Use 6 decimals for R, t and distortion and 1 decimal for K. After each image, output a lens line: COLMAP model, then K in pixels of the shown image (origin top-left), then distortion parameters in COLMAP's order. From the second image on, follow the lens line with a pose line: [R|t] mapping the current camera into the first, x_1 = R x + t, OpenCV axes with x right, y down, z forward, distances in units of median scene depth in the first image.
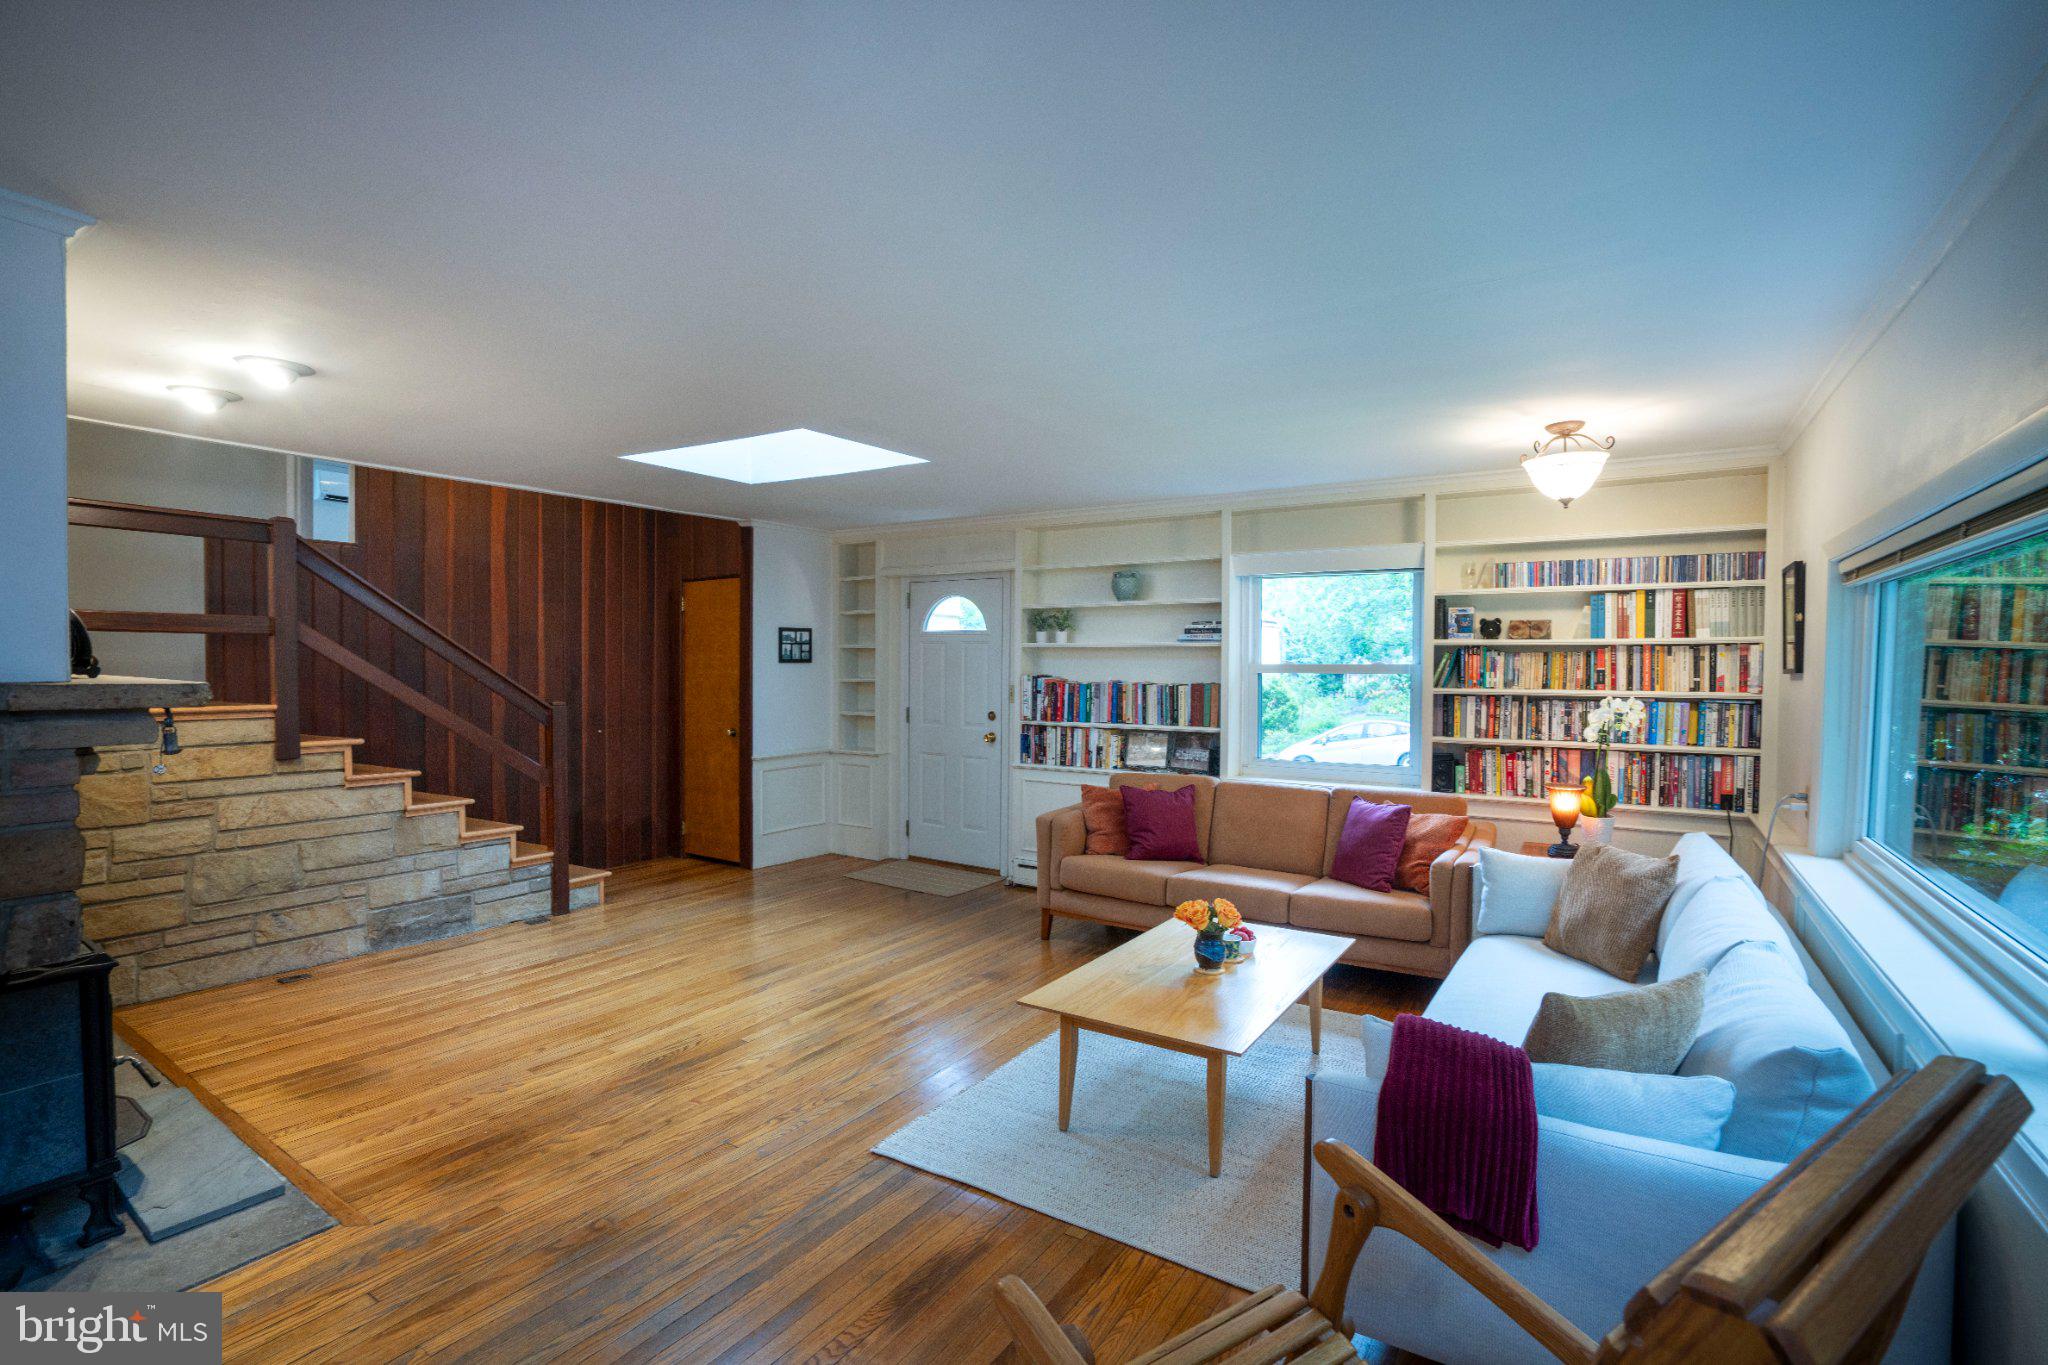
lens RADIAL K [[946.5, 0, 1031.8], [0, 946.5, 689.7], [0, 0, 1]] dist [-0.053307, 0.018497]
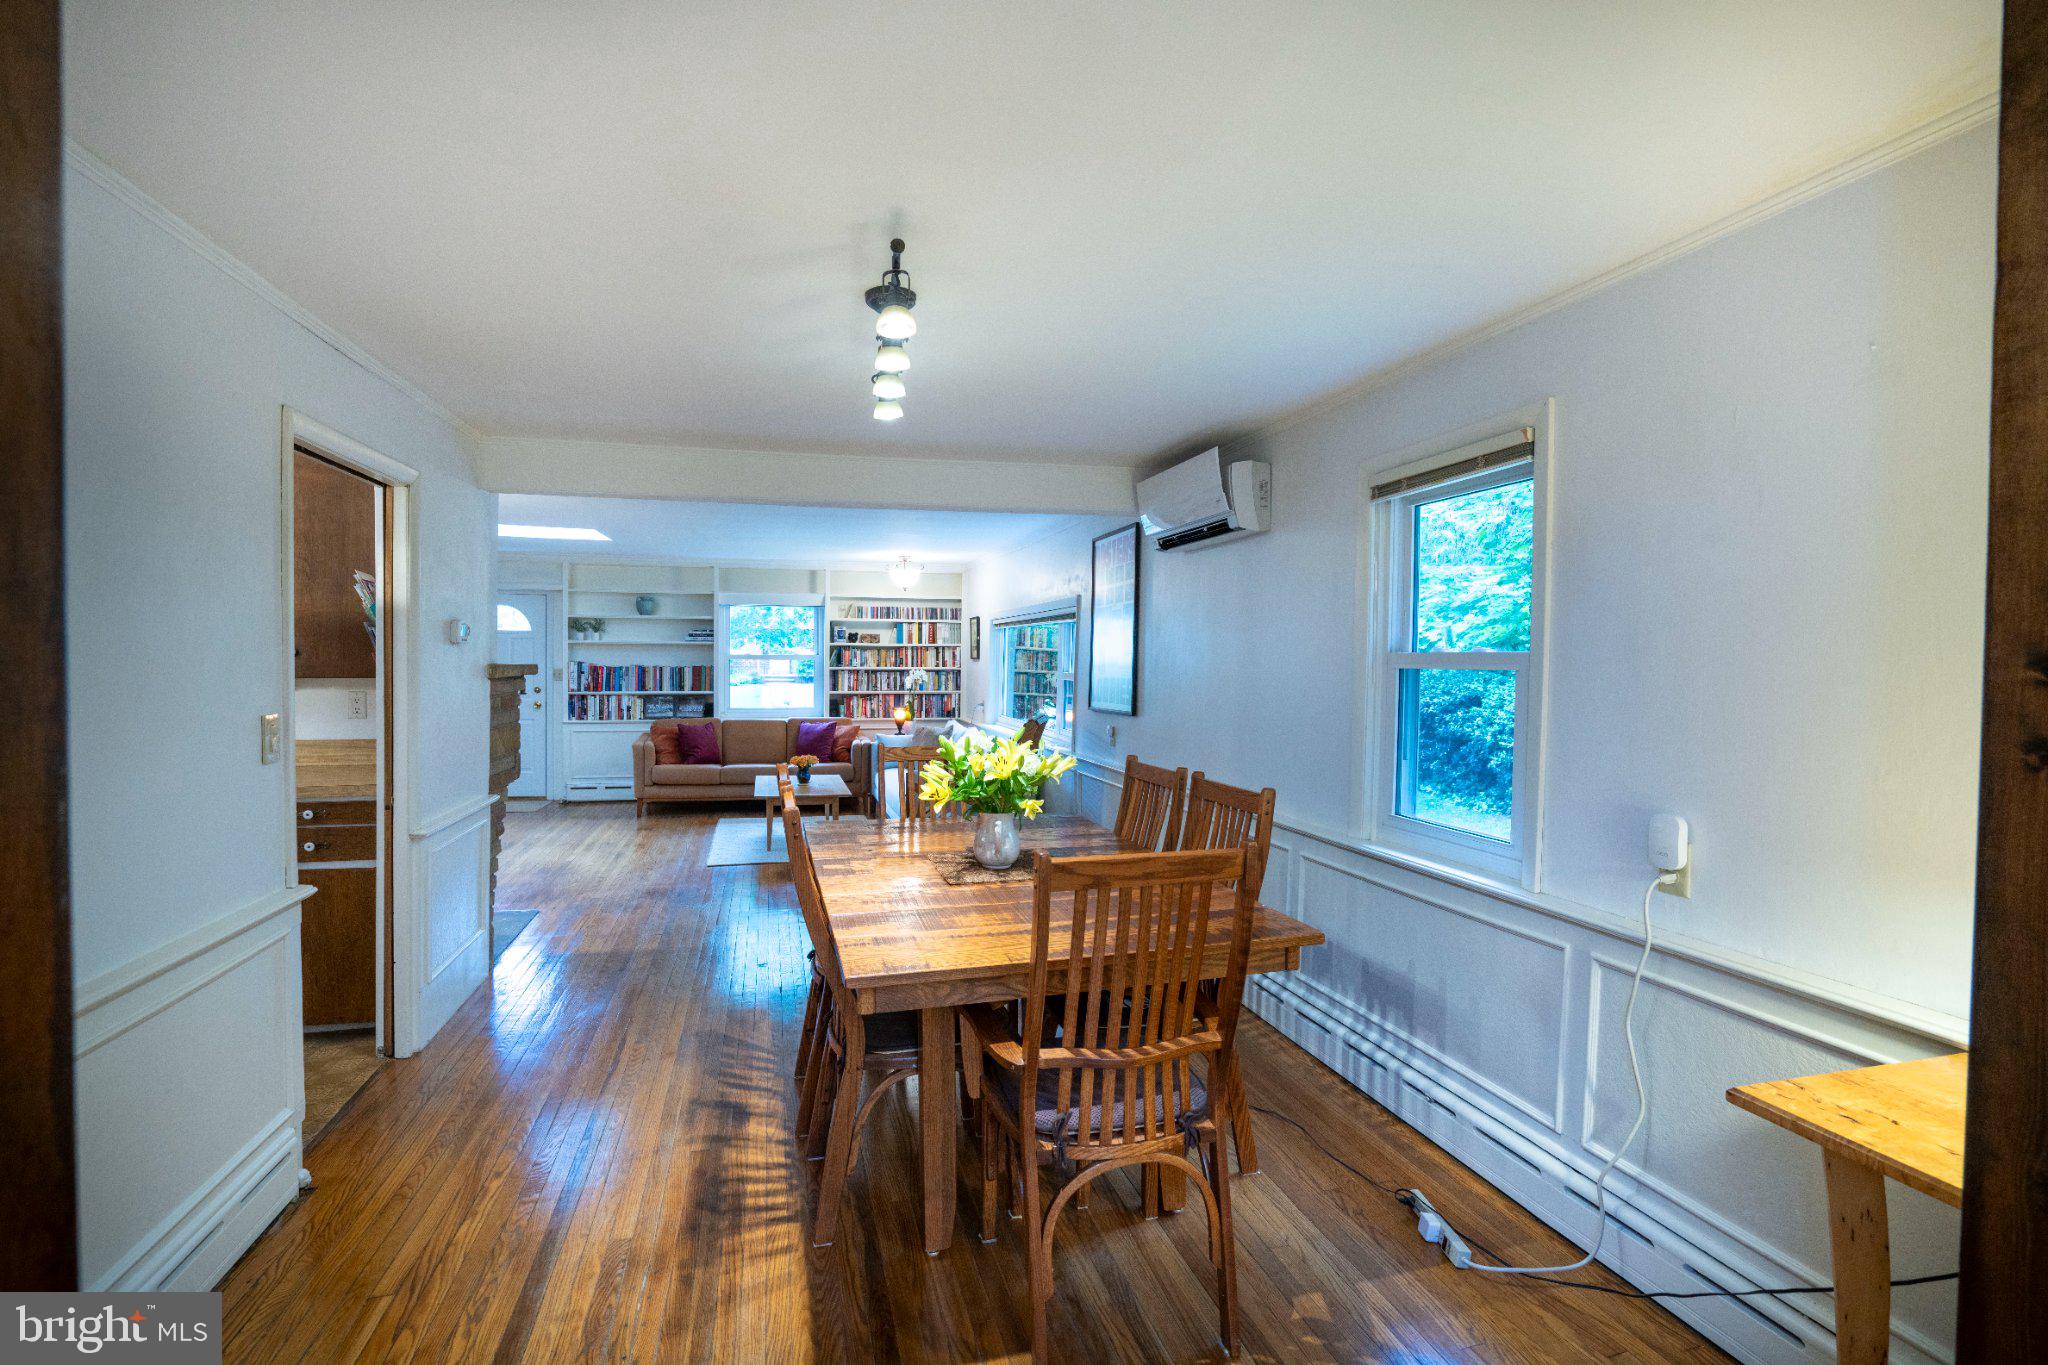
lens RADIAL K [[946.5, 0, 1013.0], [0, 946.5, 685.2], [0, 0, 1]] dist [-0.053307, 0.018497]
pose [[0.684243, -0.020969, 0.728952, -0.785161], [0.014394, 0.999780, 0.015248, 0.012518], [-0.729112, 0.000060, 0.684394, -0.677982]]
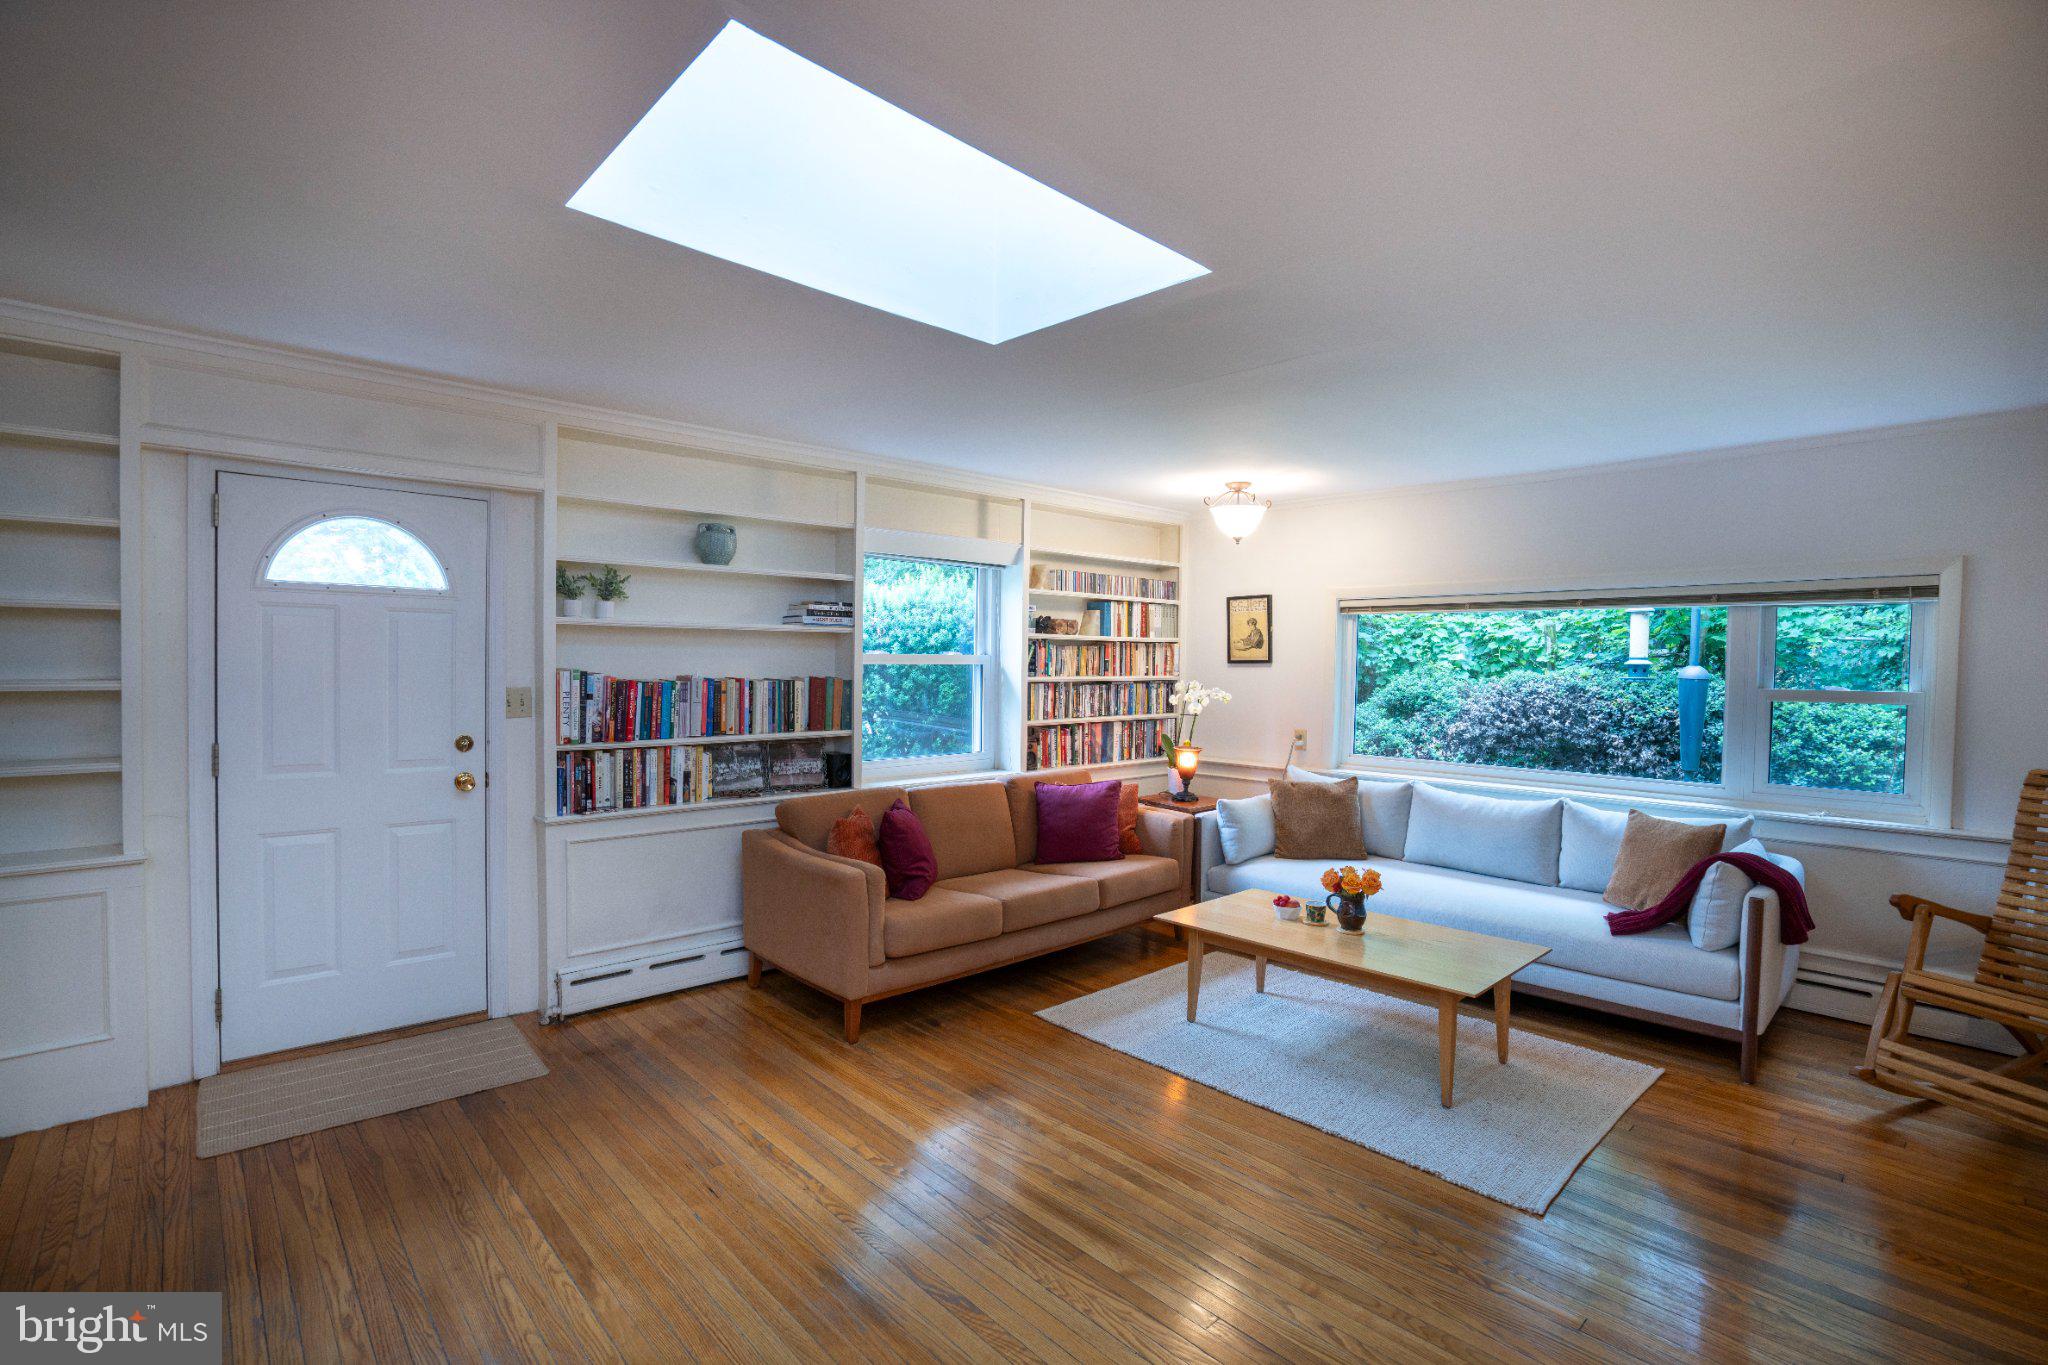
lens RADIAL K [[946.5, 0, 1019.4], [0, 946.5, 678.5], [0, 0, 1]] dist [-0.053307, 0.018497]
pose [[0.256460, -0.020933, 0.966328, -0.654285], [0.017233, 0.999706, 0.017082, -0.019283], [-0.966401, 0.012272, 0.256745, 0.726657]]
